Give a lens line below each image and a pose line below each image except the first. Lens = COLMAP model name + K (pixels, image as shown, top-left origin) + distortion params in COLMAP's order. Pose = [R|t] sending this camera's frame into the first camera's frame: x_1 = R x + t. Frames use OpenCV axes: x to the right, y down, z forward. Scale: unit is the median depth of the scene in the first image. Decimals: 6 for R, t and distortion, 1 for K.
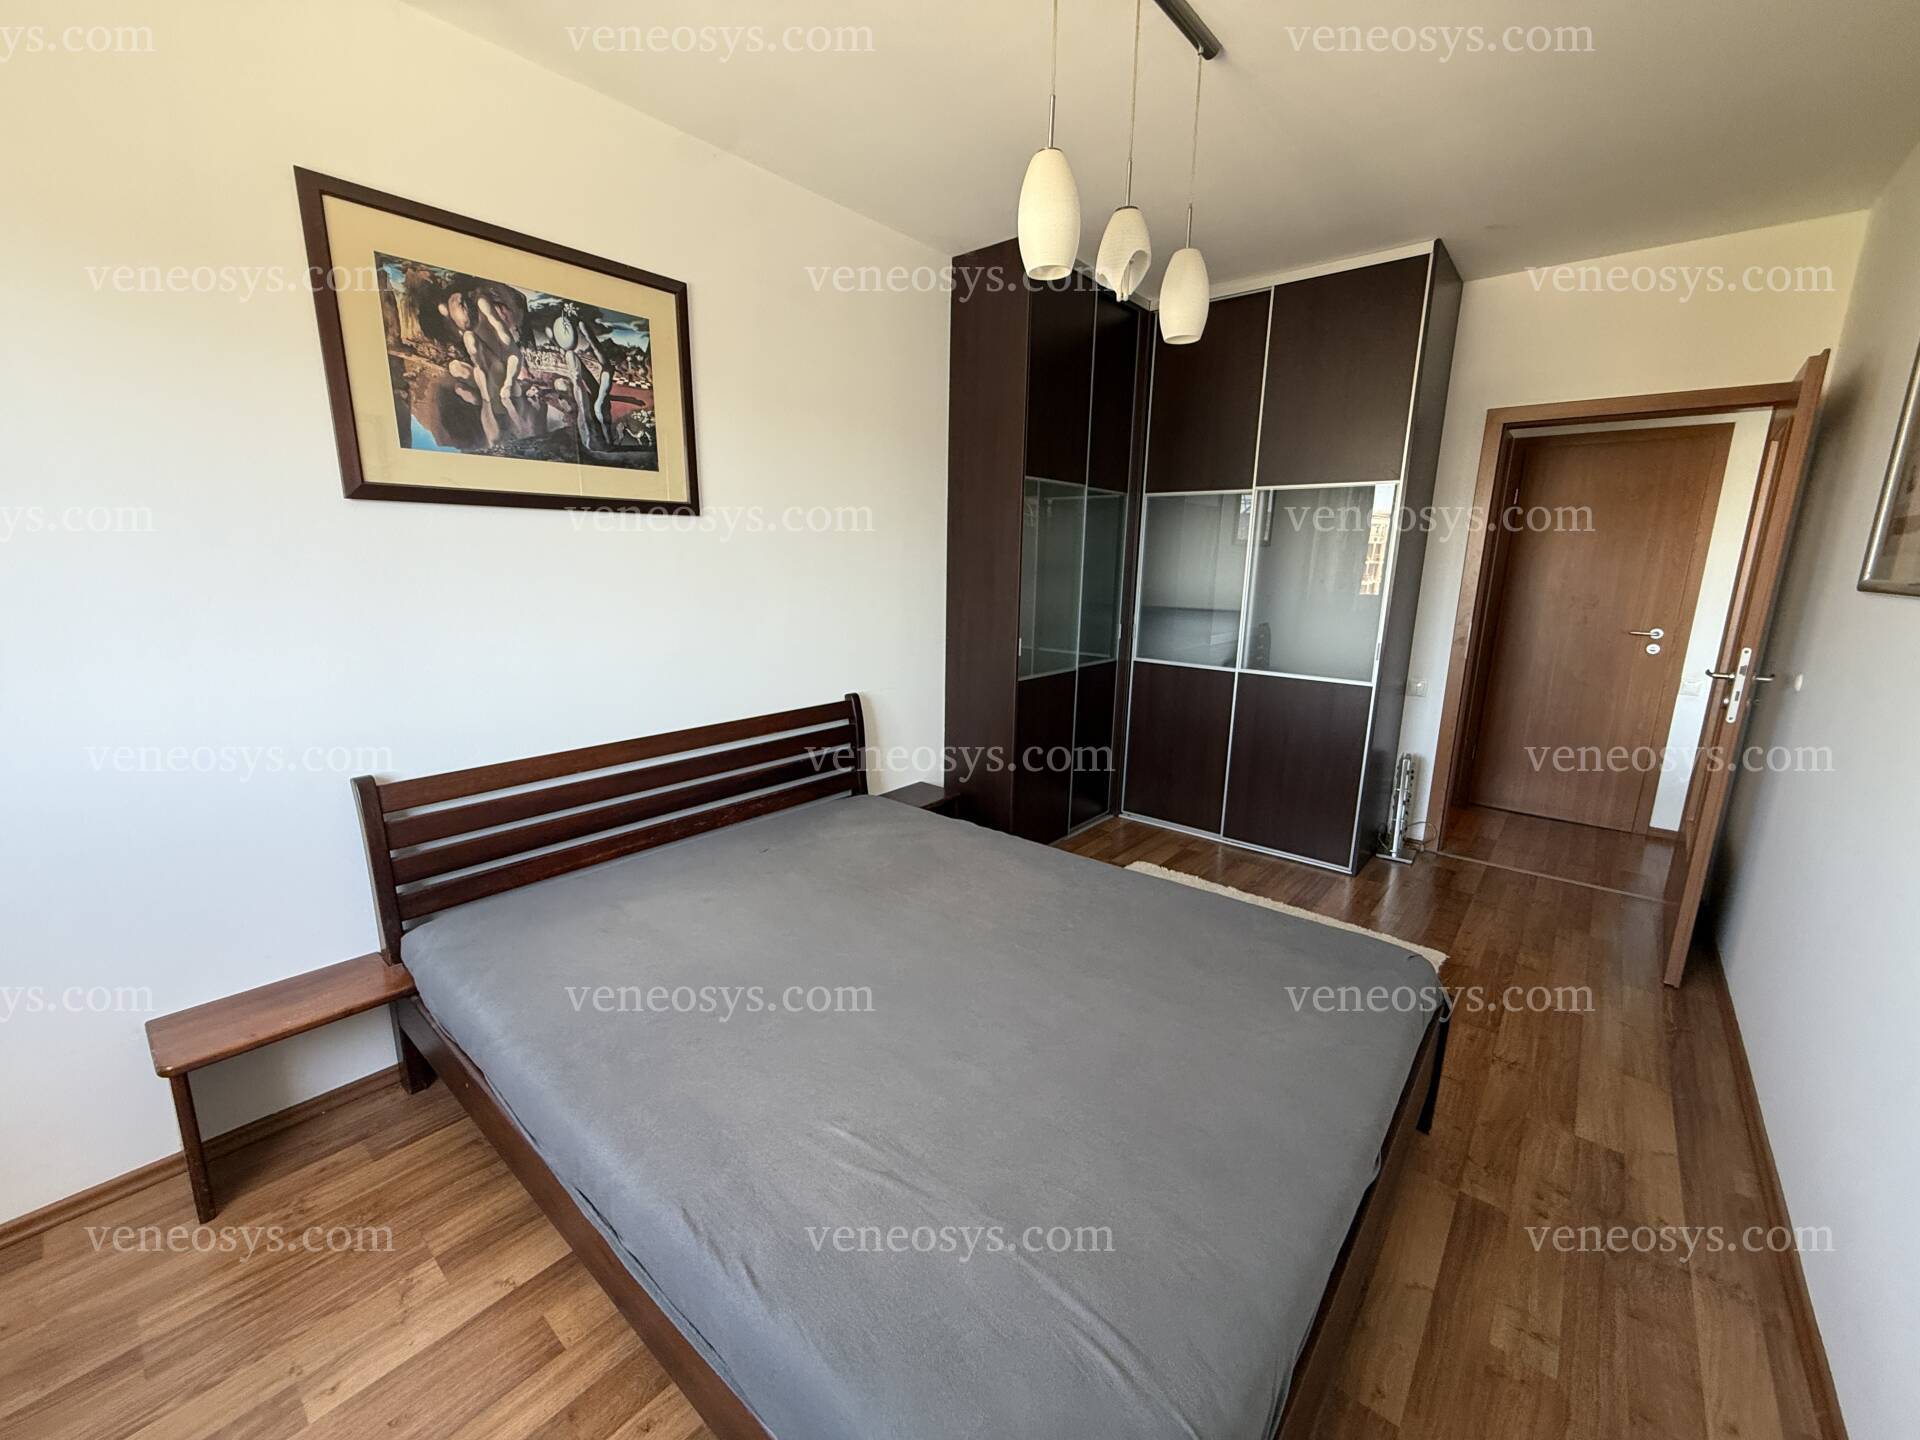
lens RADIAL K [[766.9, 0, 954.4], [0, 766.9, 718.6], [0, 0, 1]] dist [0.000052, 0.000177]
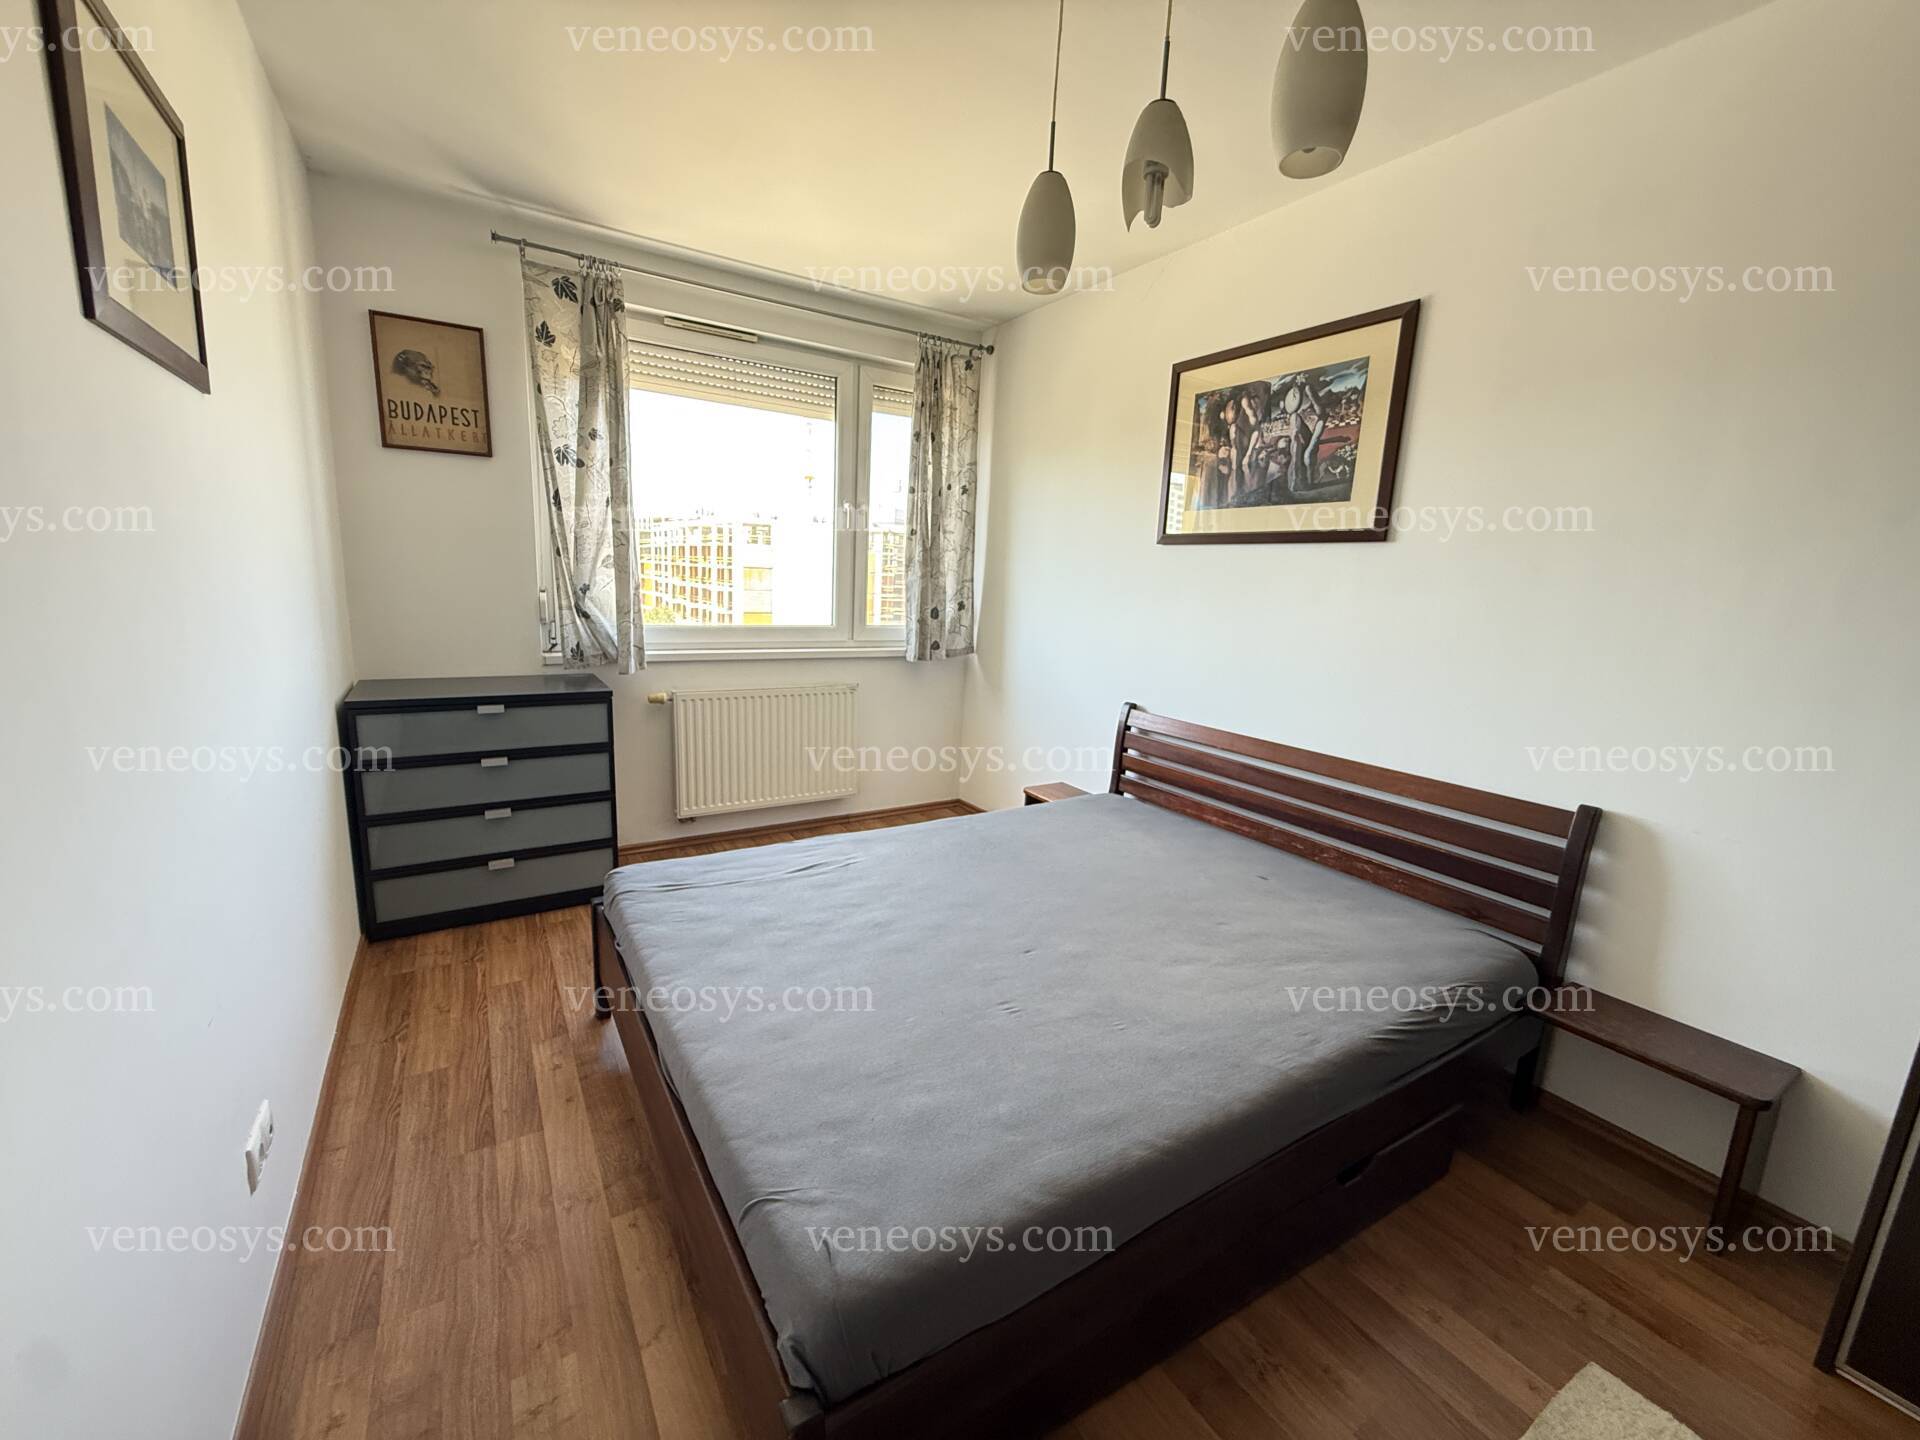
lens RADIAL K [[766.9, 0, 951.6], [0, 766.9, 722.2], [0, 0, 1]] dist [0.000052, 0.000177]
pose [[-0.294166, 0.150994, -0.943752, 0.883075], [-0.251951, 0.940263, 0.228968, -0.159515], [0.921948, 0.305134, -0.238550, 0.937168]]
